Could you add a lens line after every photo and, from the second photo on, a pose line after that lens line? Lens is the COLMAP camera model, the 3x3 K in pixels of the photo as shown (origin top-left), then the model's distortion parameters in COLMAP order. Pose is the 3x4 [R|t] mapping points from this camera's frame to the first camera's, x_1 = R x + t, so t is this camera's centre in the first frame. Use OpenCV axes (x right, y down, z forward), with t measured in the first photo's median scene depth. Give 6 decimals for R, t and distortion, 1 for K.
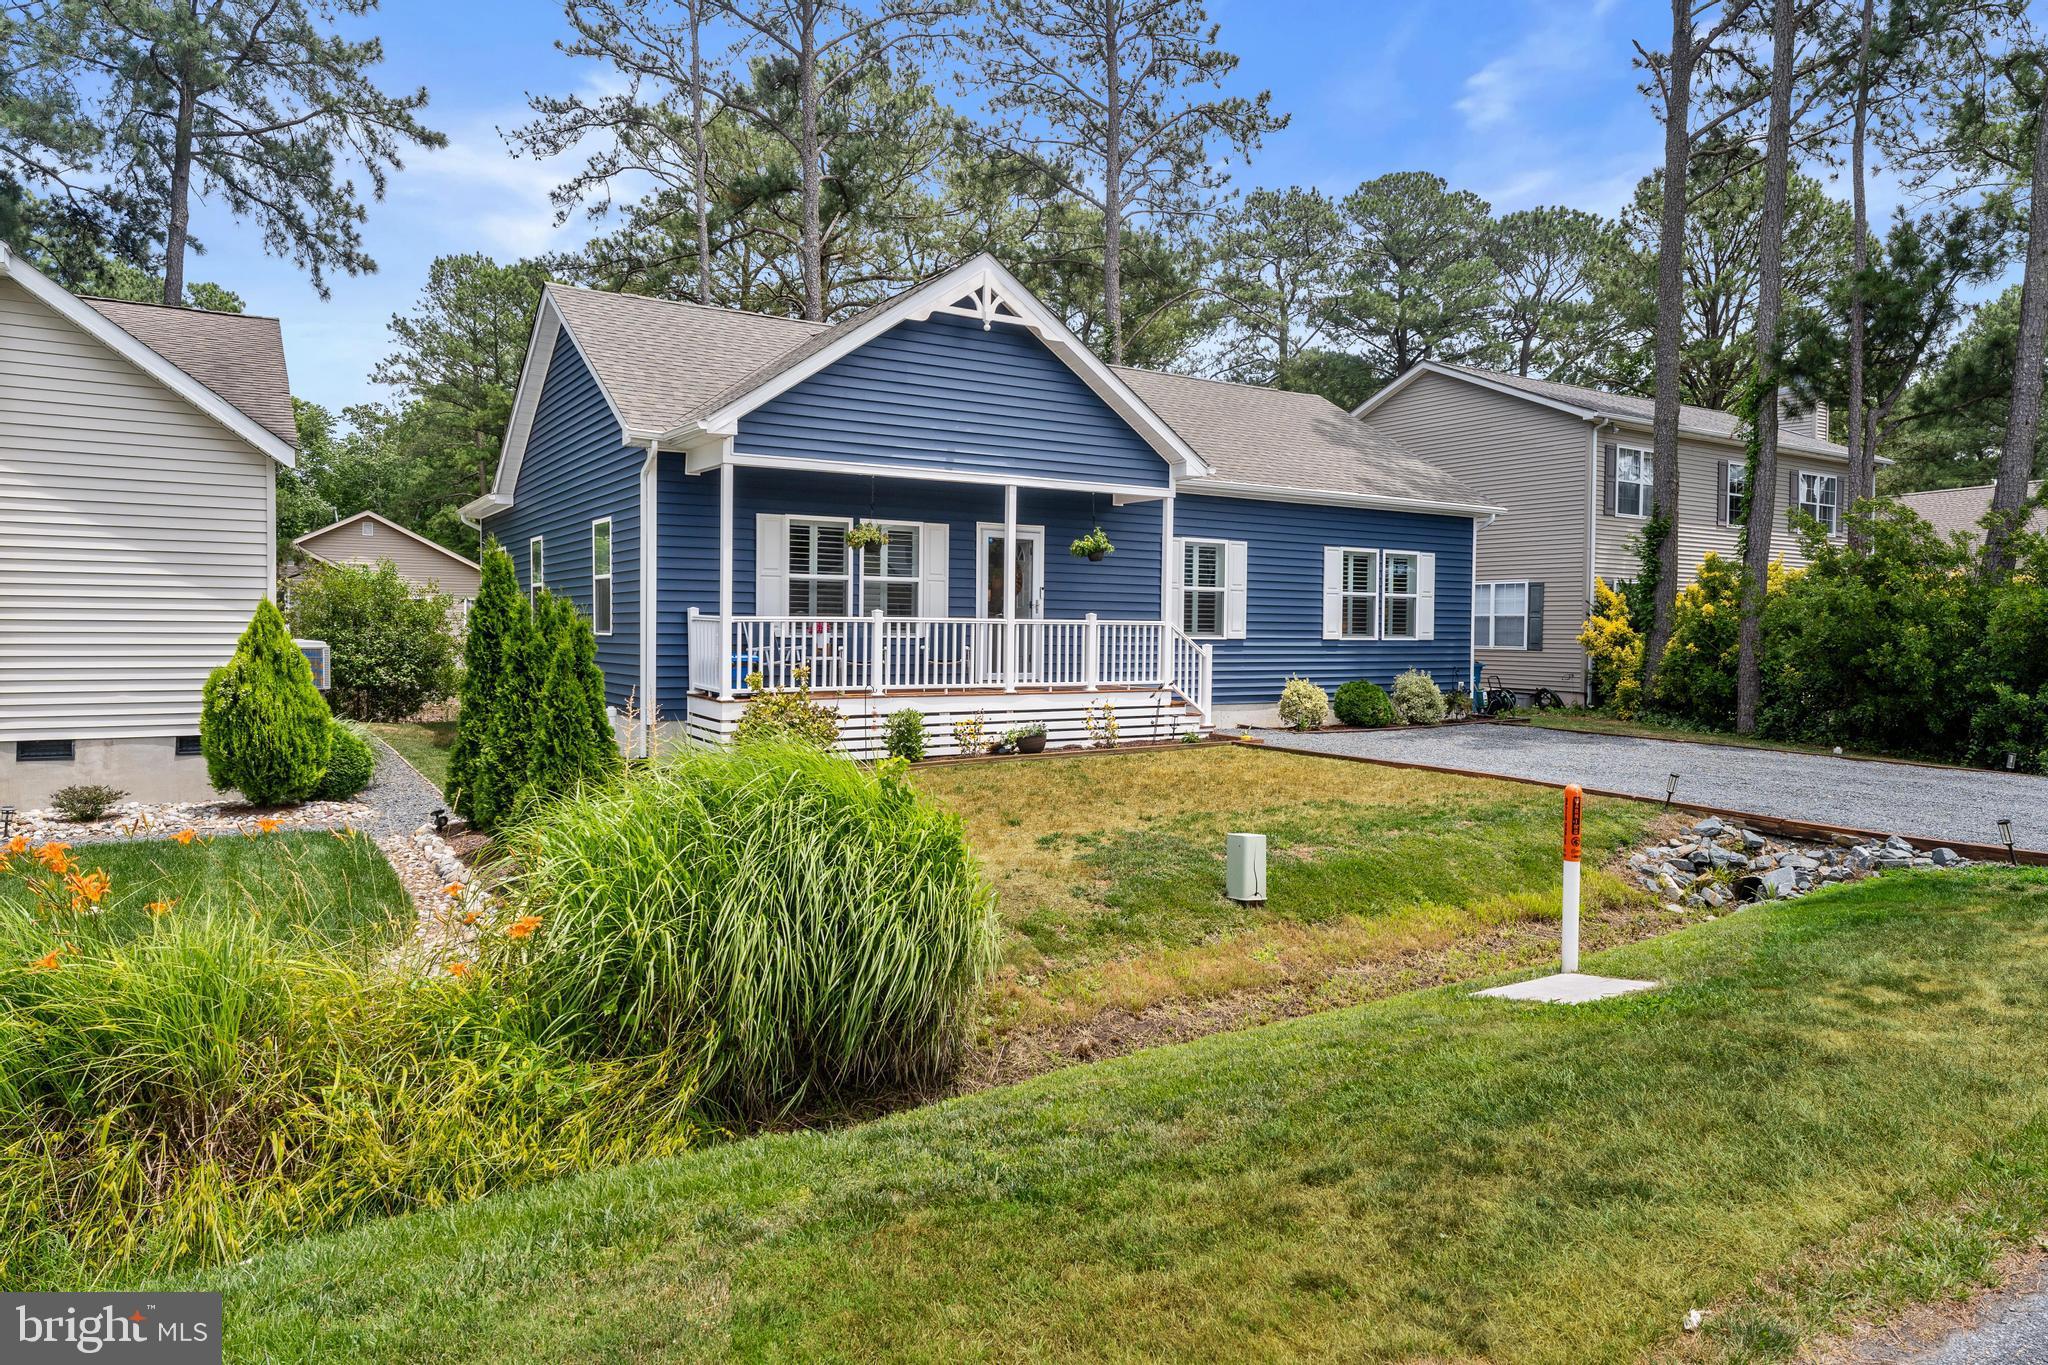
lens RADIAL K [[1262.3, 0, 1045.5], [0, 1262.3, 675.4], [0, 0, 1]] dist [-0.006402, 0.001841]
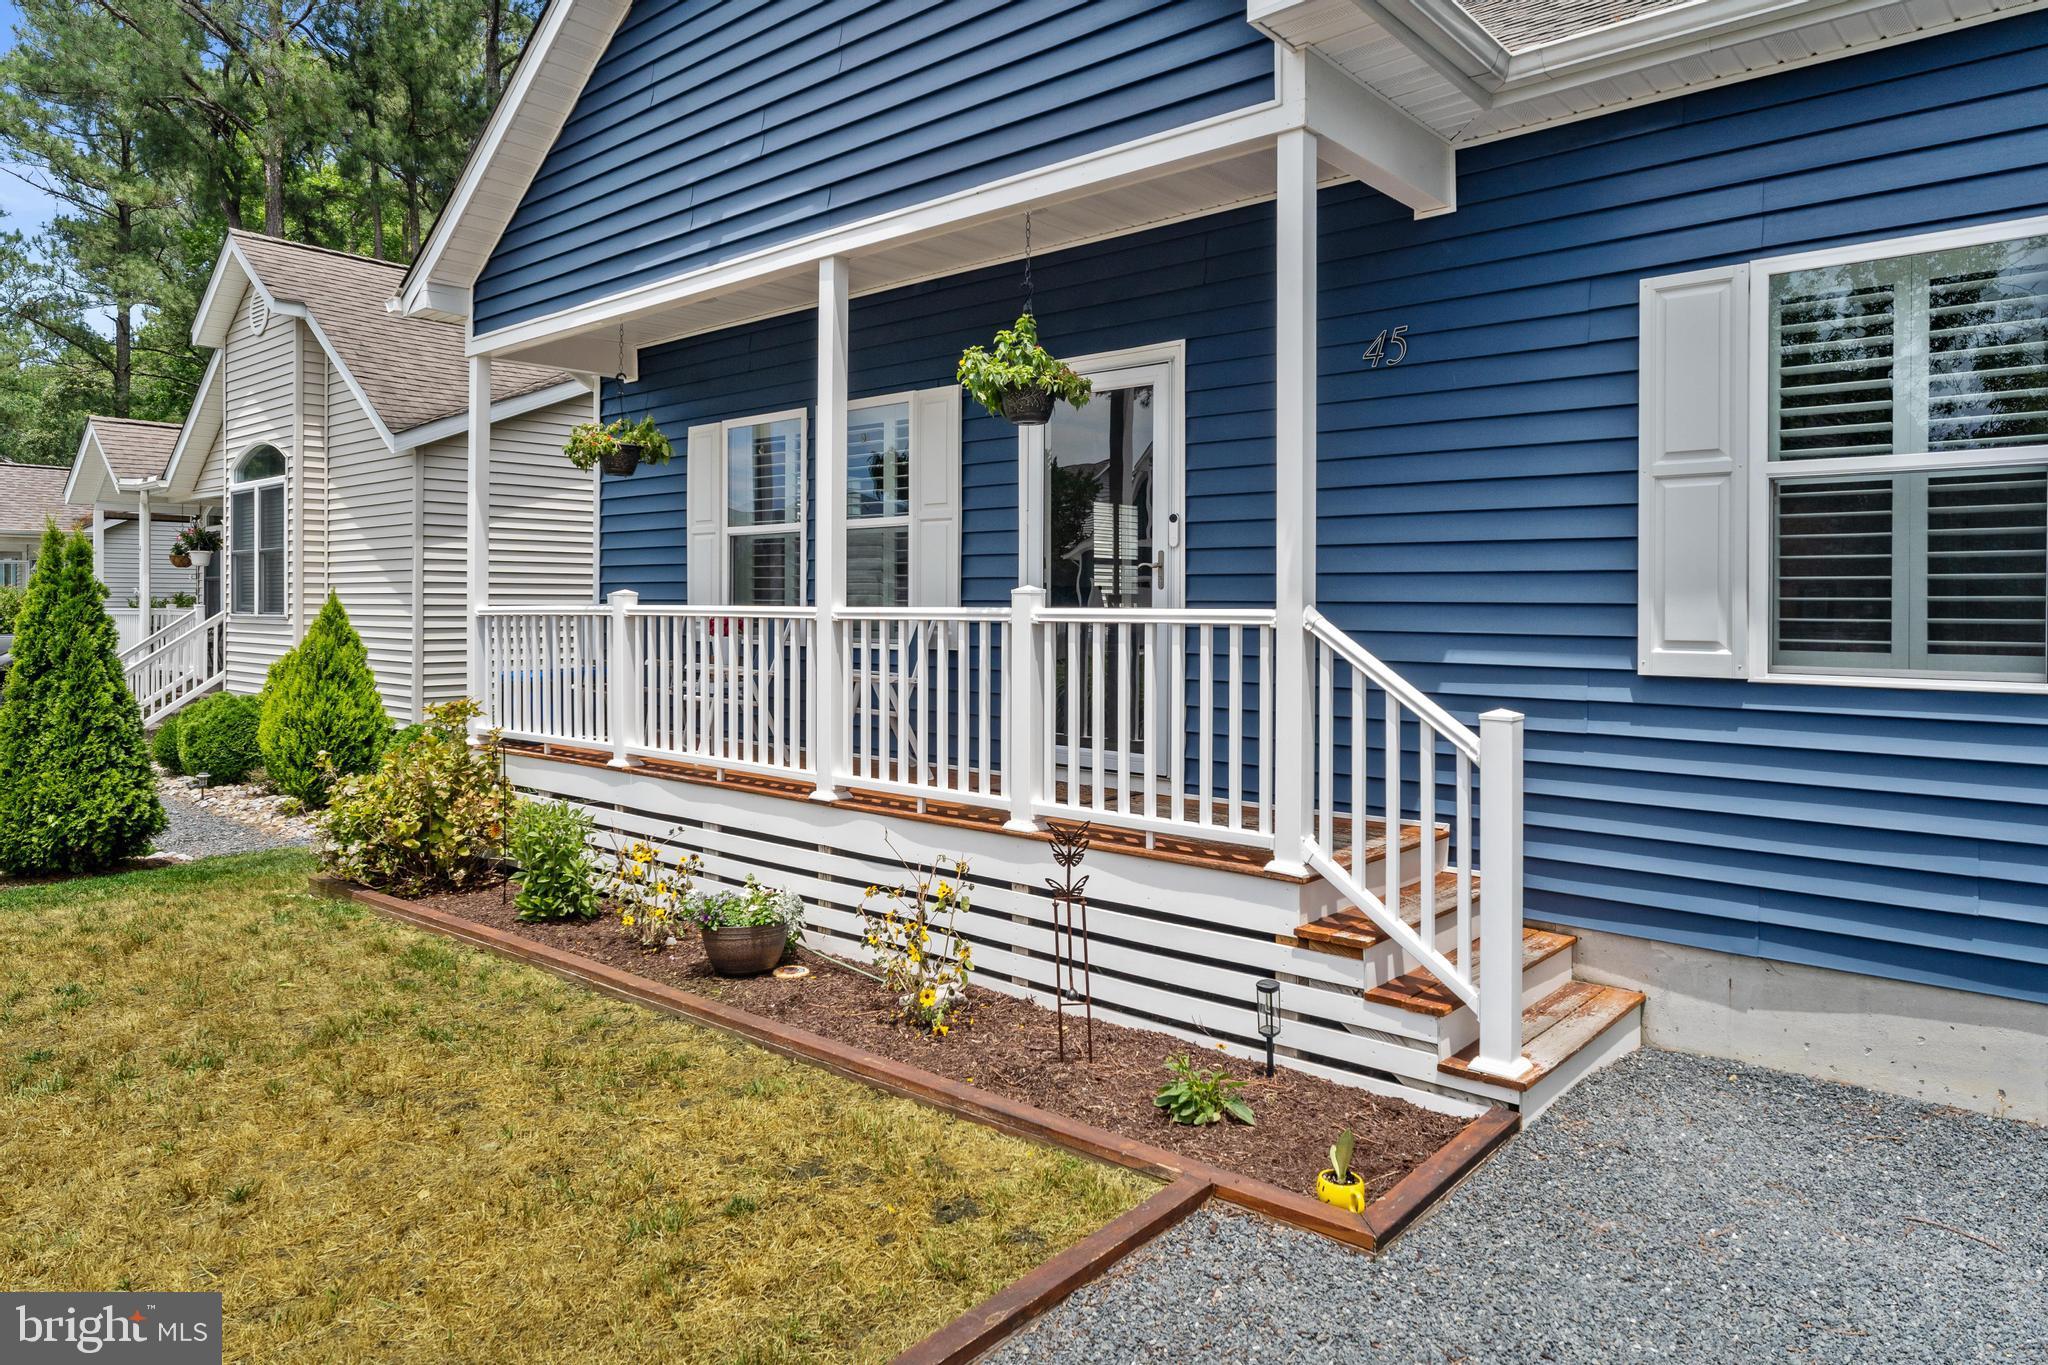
lens RADIAL K [[1262.3, 0, 1053.6], [0, 1262.3, 613.4], [0, 0, 1]] dist [-0.006402, 0.001841]
pose [[0.286539, -0.006168, -0.958049, 0.334867], [-0.041185, 0.998976, -0.018749, -0.035801], [0.957183, 0.044830, 0.285992, 0.893652]]
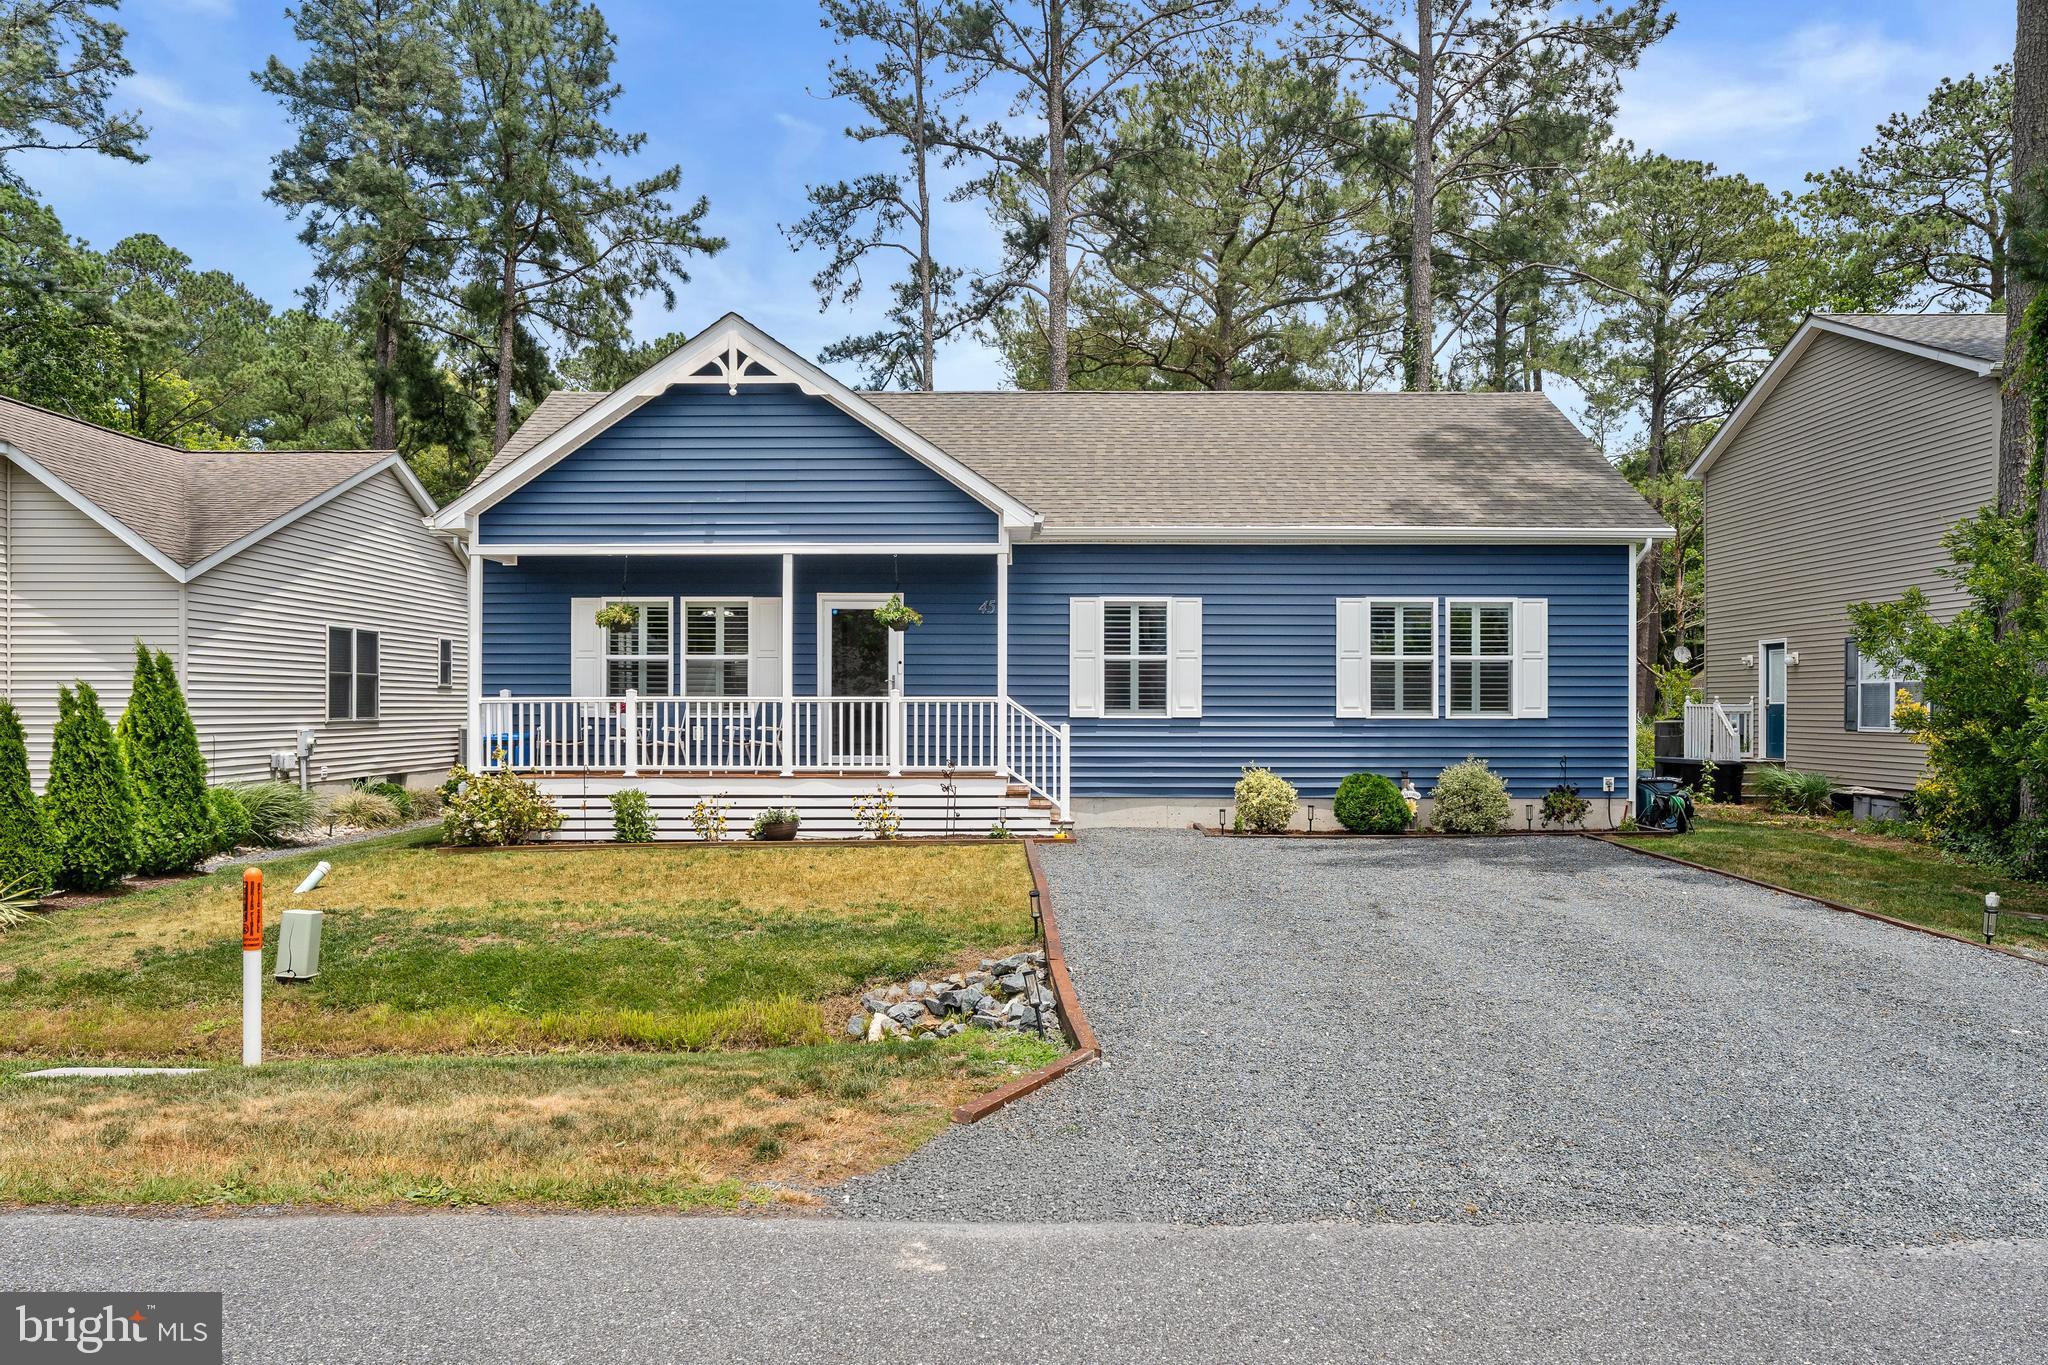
lens RADIAL K [[1262.3, 0, 1026.0], [0, 1262.3, 677.6], [0, 0, 1]] dist [-0.006402, 0.001841]
pose [[0.834815, -0.022483, -0.550071, 0.588402], [-0.013319, 0.998049, -0.061007, -0.004124], [0.550369, 0.058255, 0.832887, 0.303694]]
